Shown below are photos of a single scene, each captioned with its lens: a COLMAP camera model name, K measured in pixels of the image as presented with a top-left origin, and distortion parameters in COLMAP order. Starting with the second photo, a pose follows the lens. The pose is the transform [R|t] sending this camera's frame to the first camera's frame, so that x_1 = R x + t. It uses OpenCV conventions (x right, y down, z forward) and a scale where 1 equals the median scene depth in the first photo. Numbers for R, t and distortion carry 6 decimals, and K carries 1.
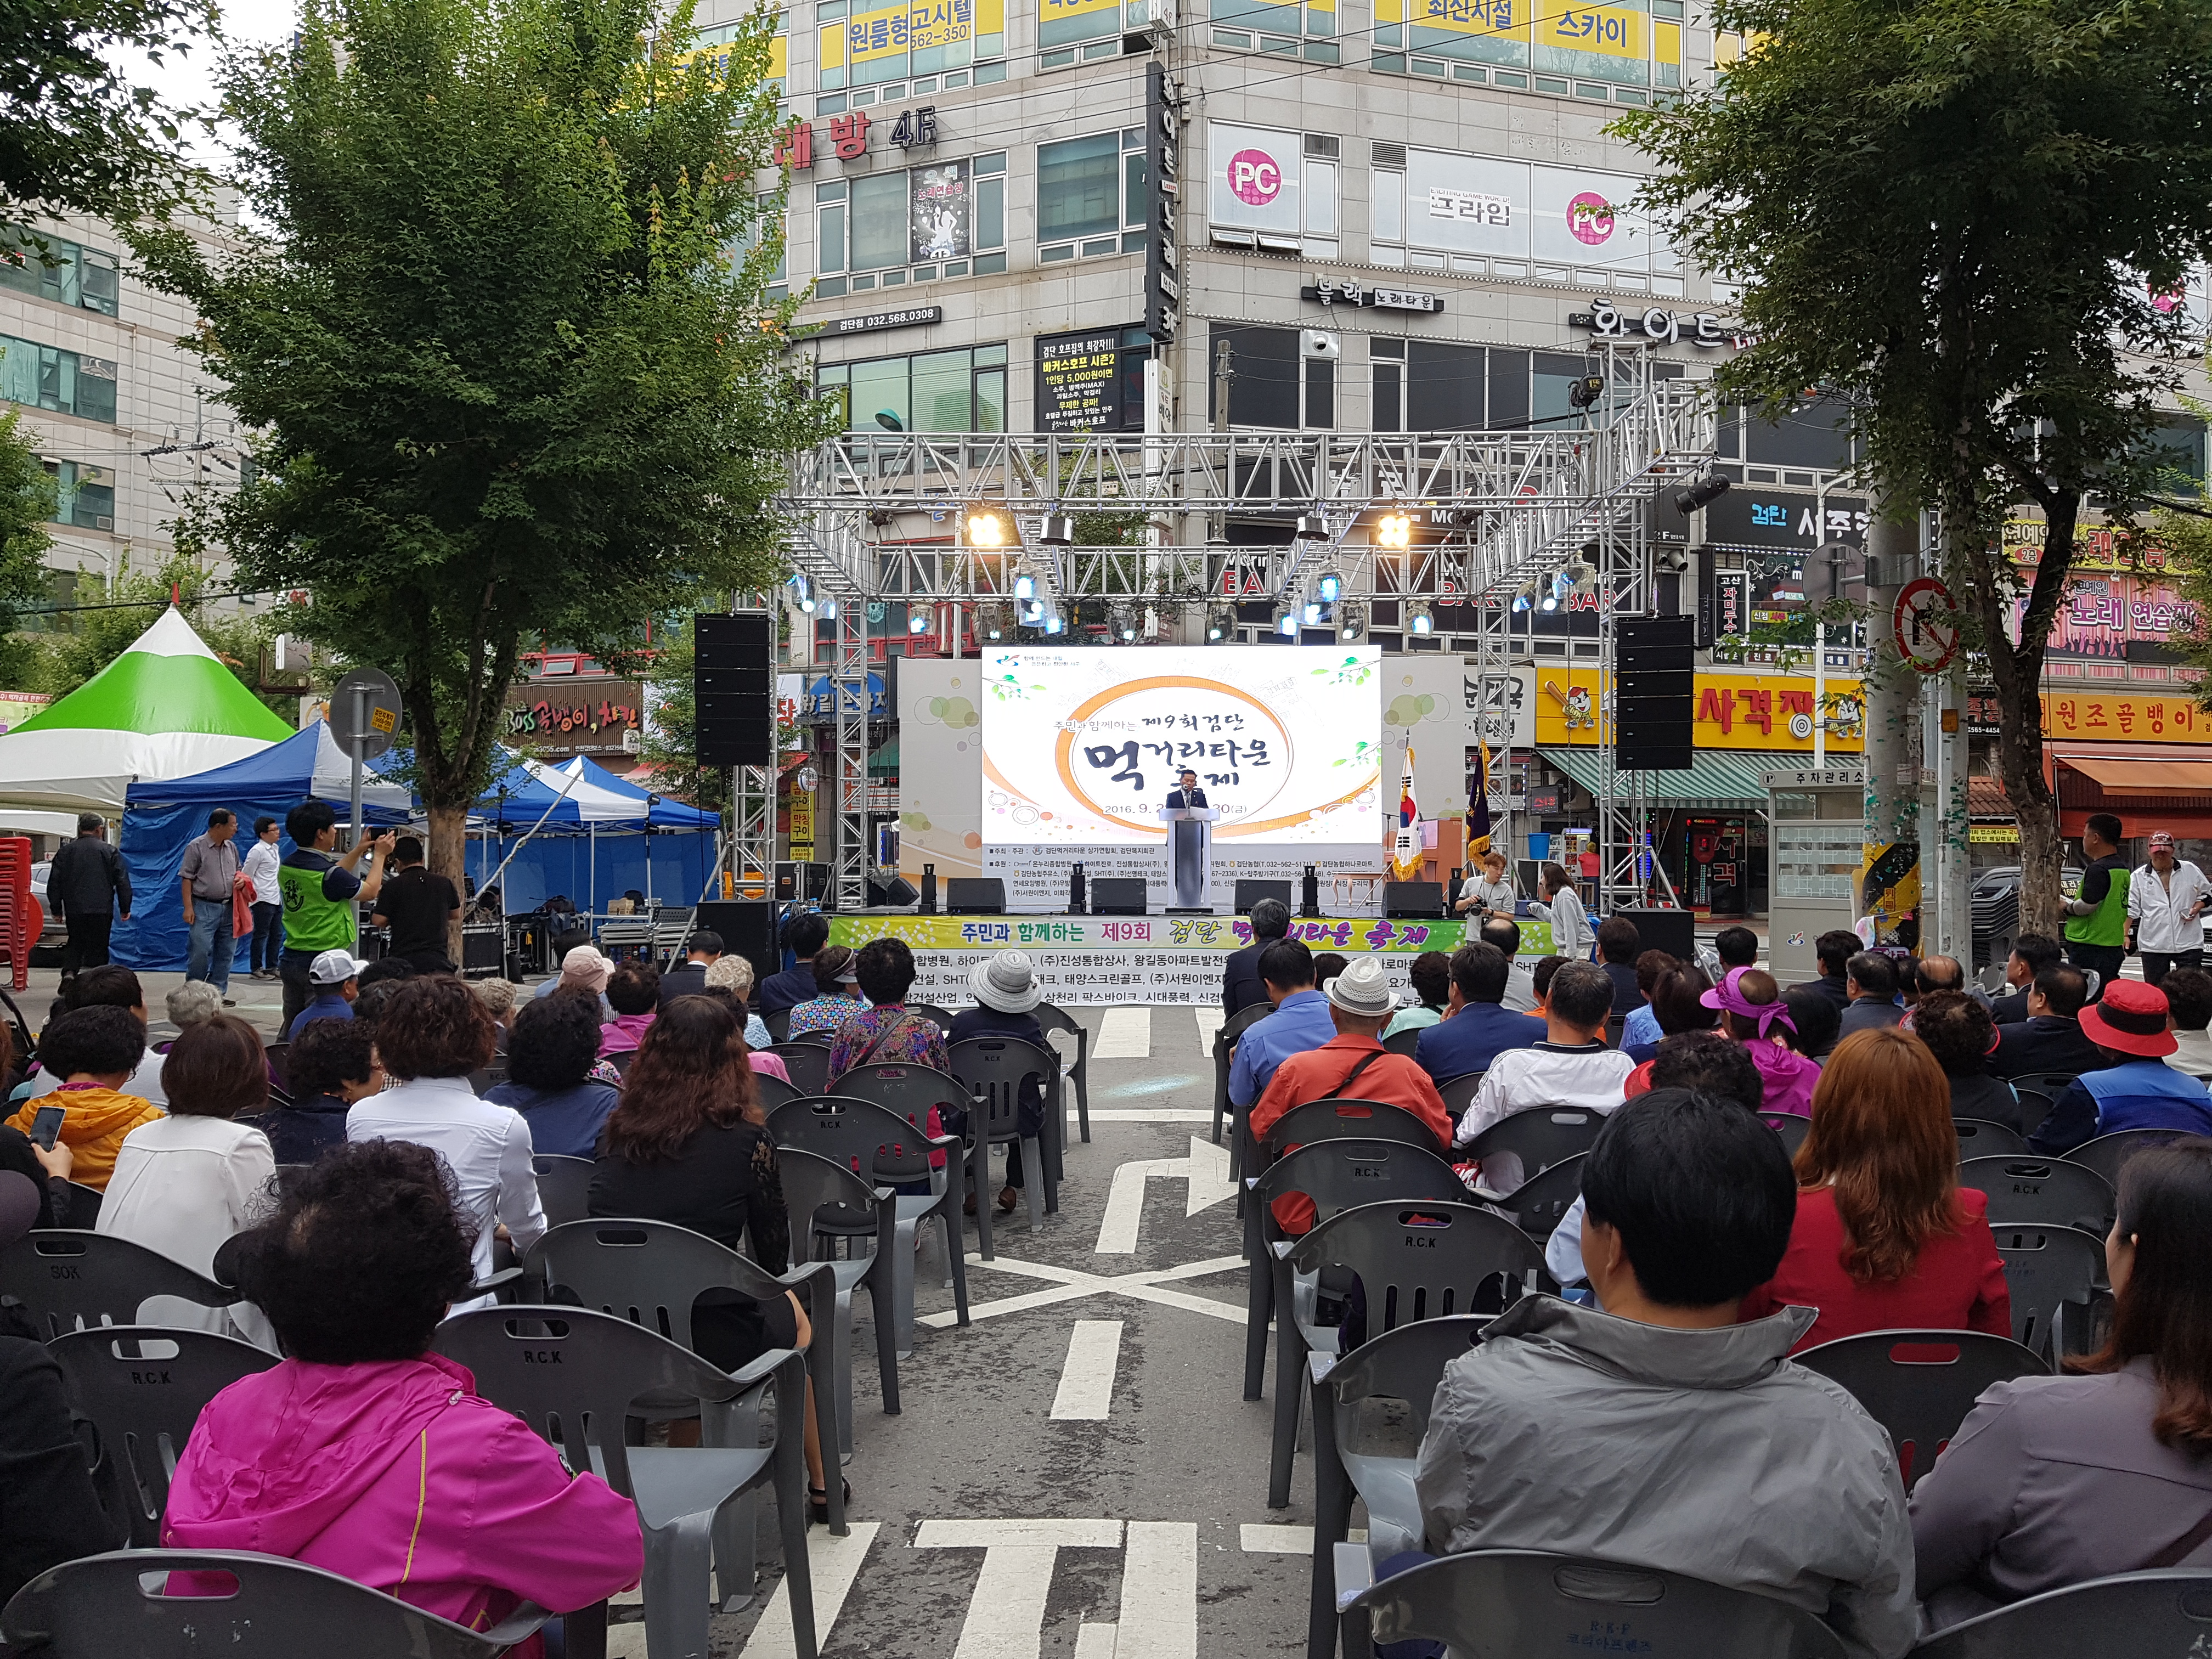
lens RADIAL K [[1730.1, 0, 1131.3], [0, 1730.1, 870.2], [0, 0, 1]] dist [0.106781, -0.239812]
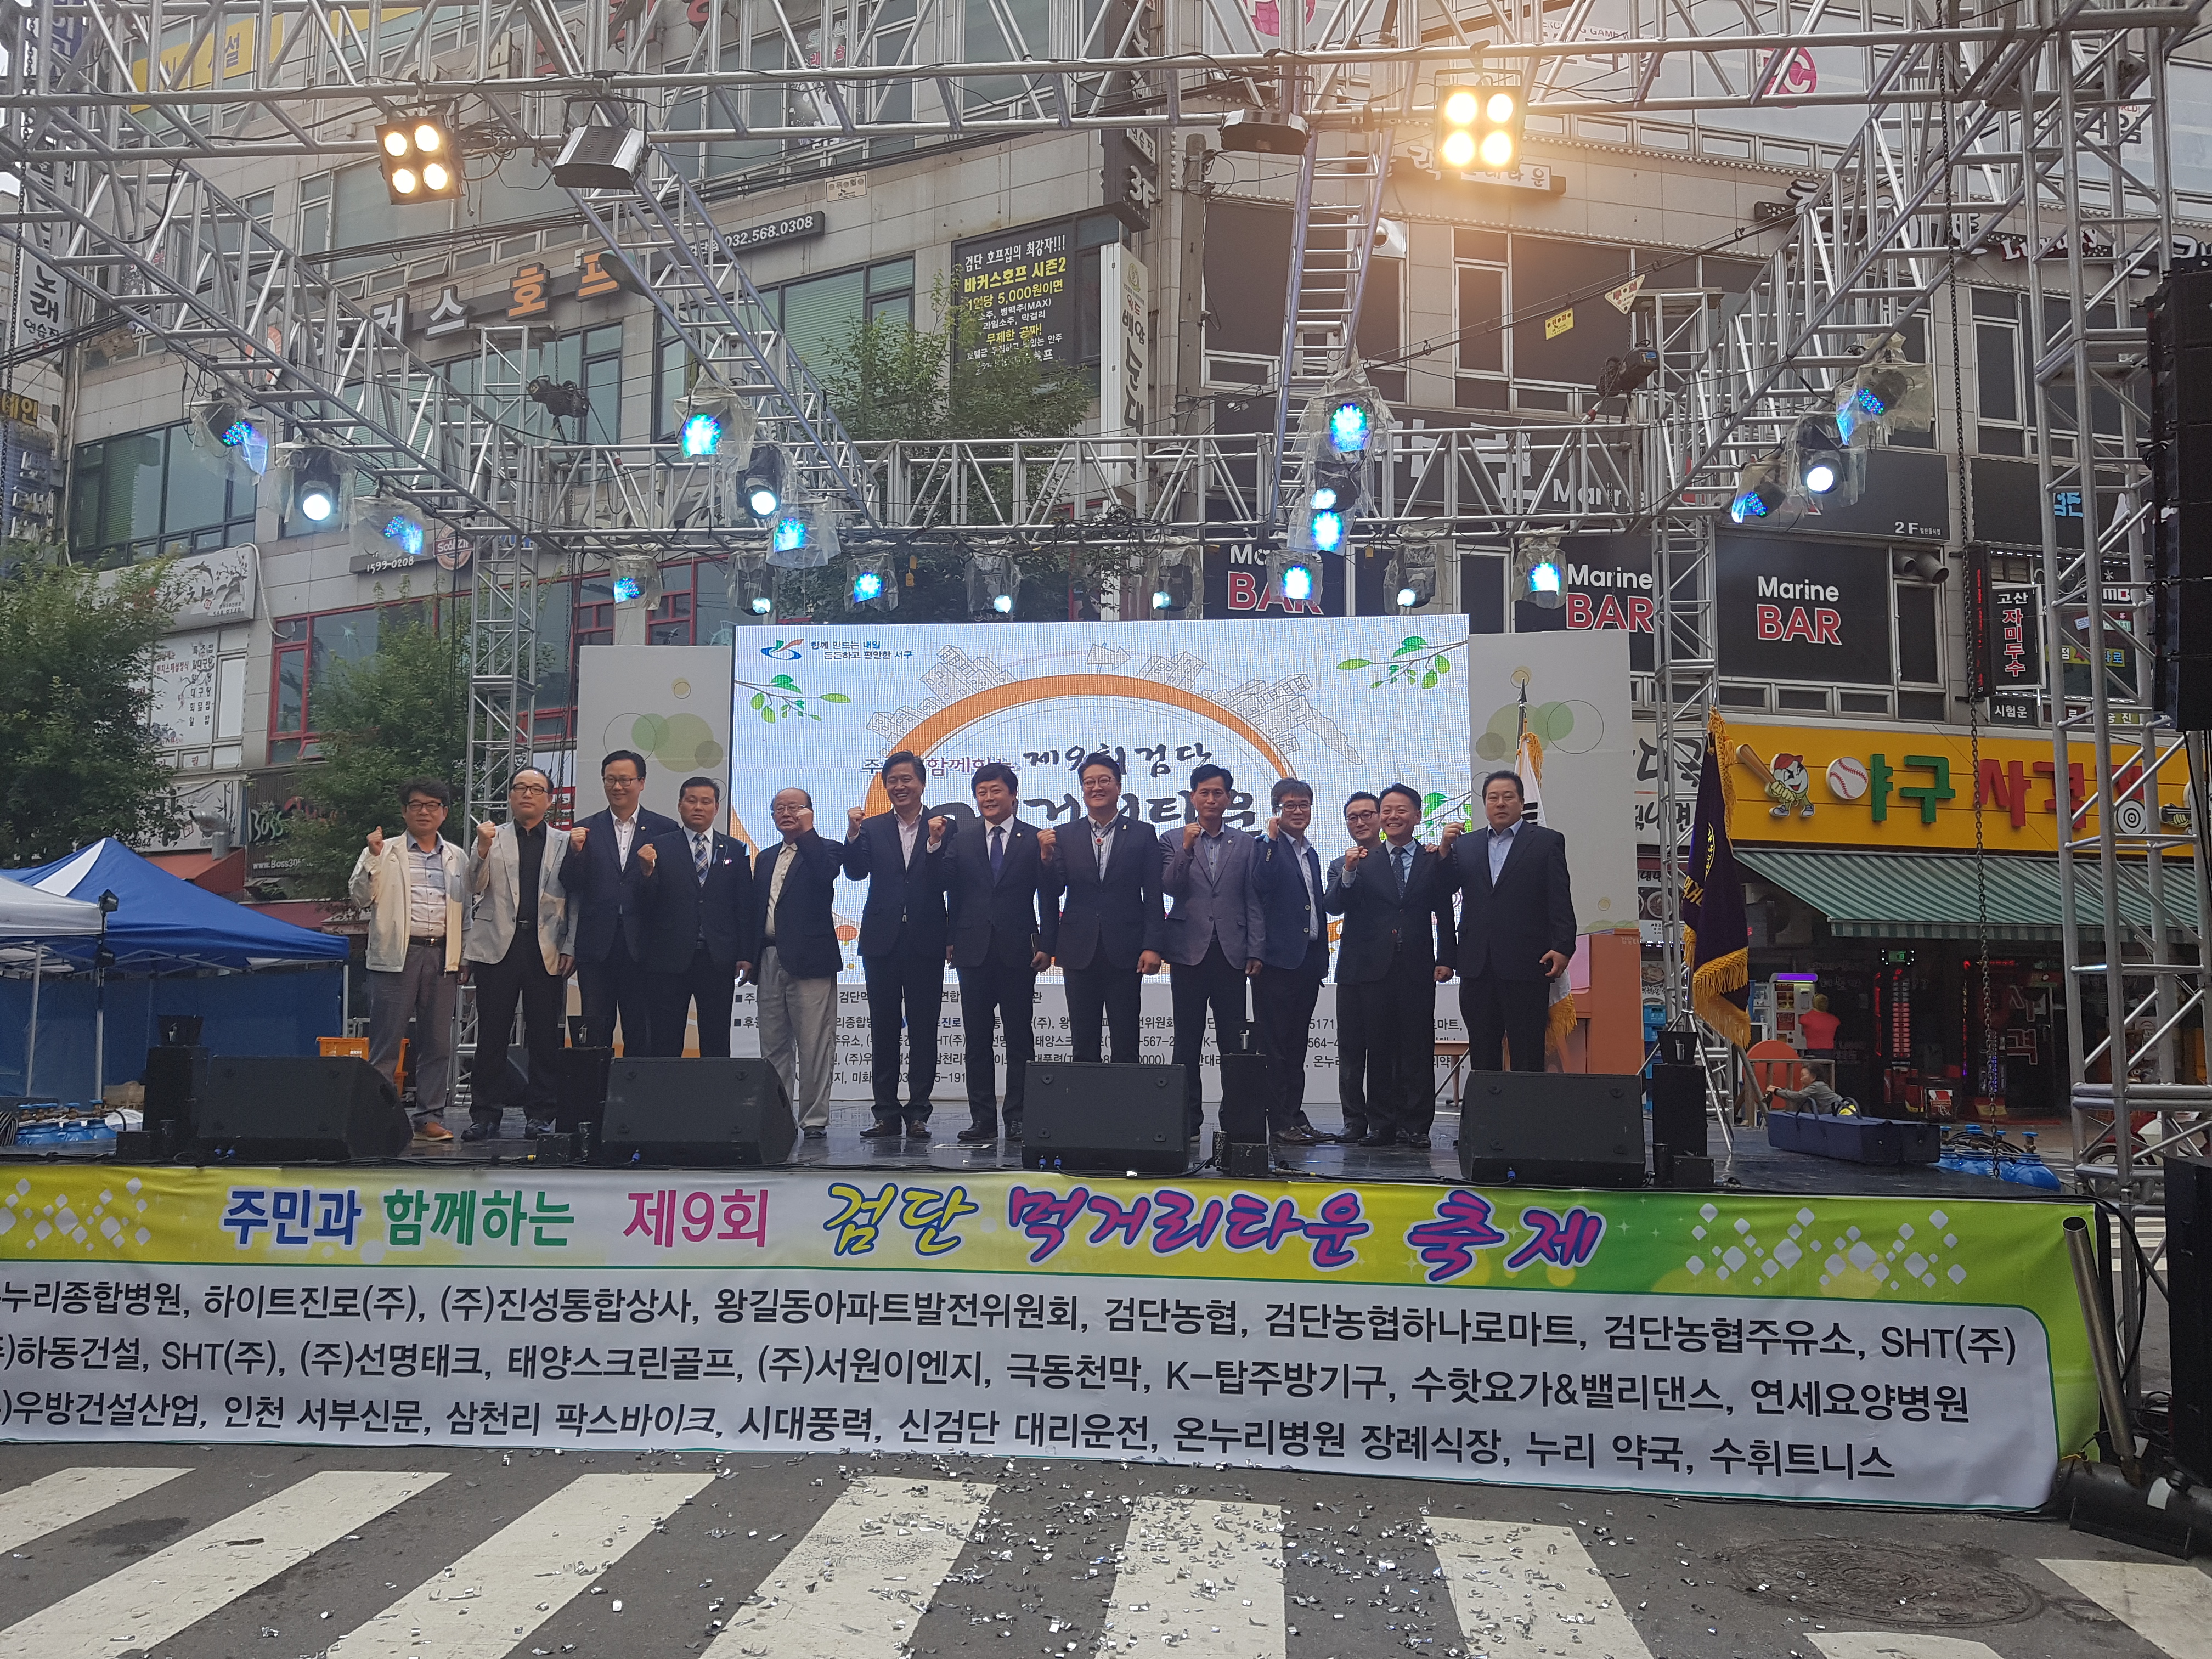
lens RADIAL K [[1730.1, 0, 1131.3], [0, 1730.1, 870.2], [0, 0, 1]] dist [0.106781, -0.239812]
pose [[0.998045, -0.002157, -0.062460, 0.072880], [-0.003774, 0.995500, -0.094686, -0.000072], [0.062383, 0.094737, 0.993546, 0.466099]]
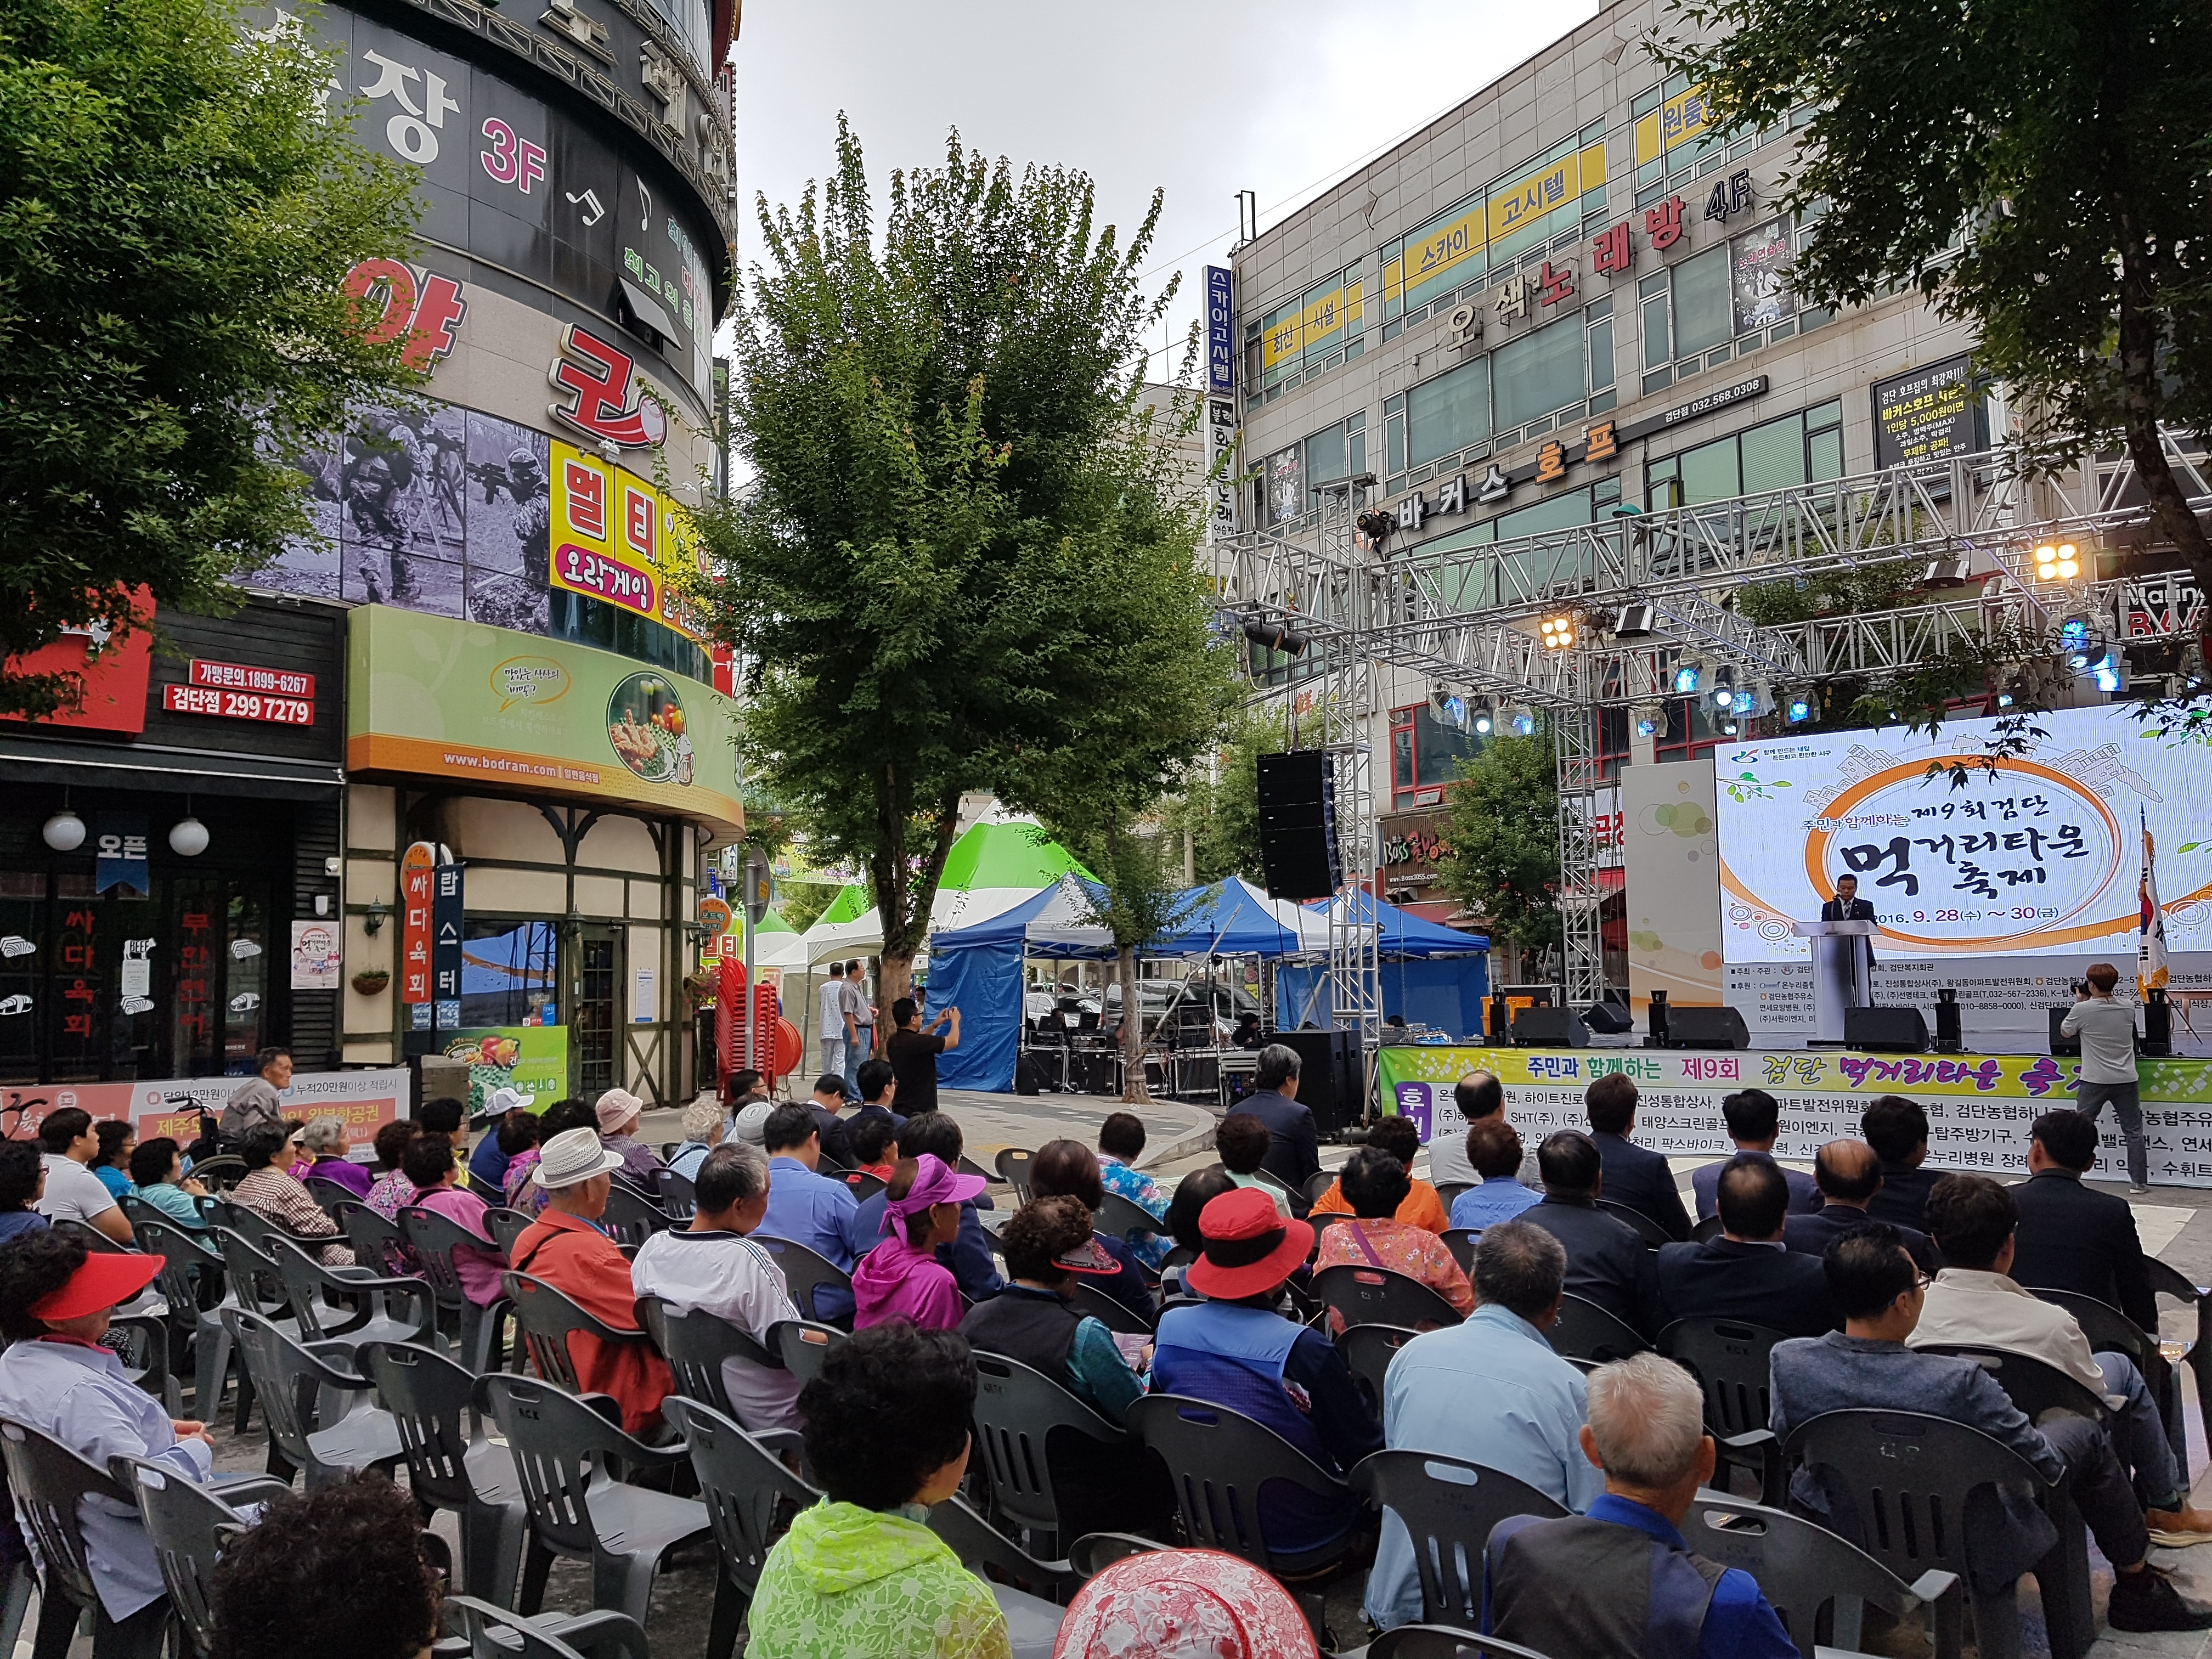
lens RADIAL K [[1748.5, 0, 1078.5], [0, 1748.5, 851.6], [0, 0, 1]] dist [0.113410, -0.206257]
pose [[0.794342, -0.063409, -0.604153, 0.203082], [0.017717, 0.996532, -0.081297, -0.004440], [0.607213, 0.053873, 0.792711, 0.071367]]
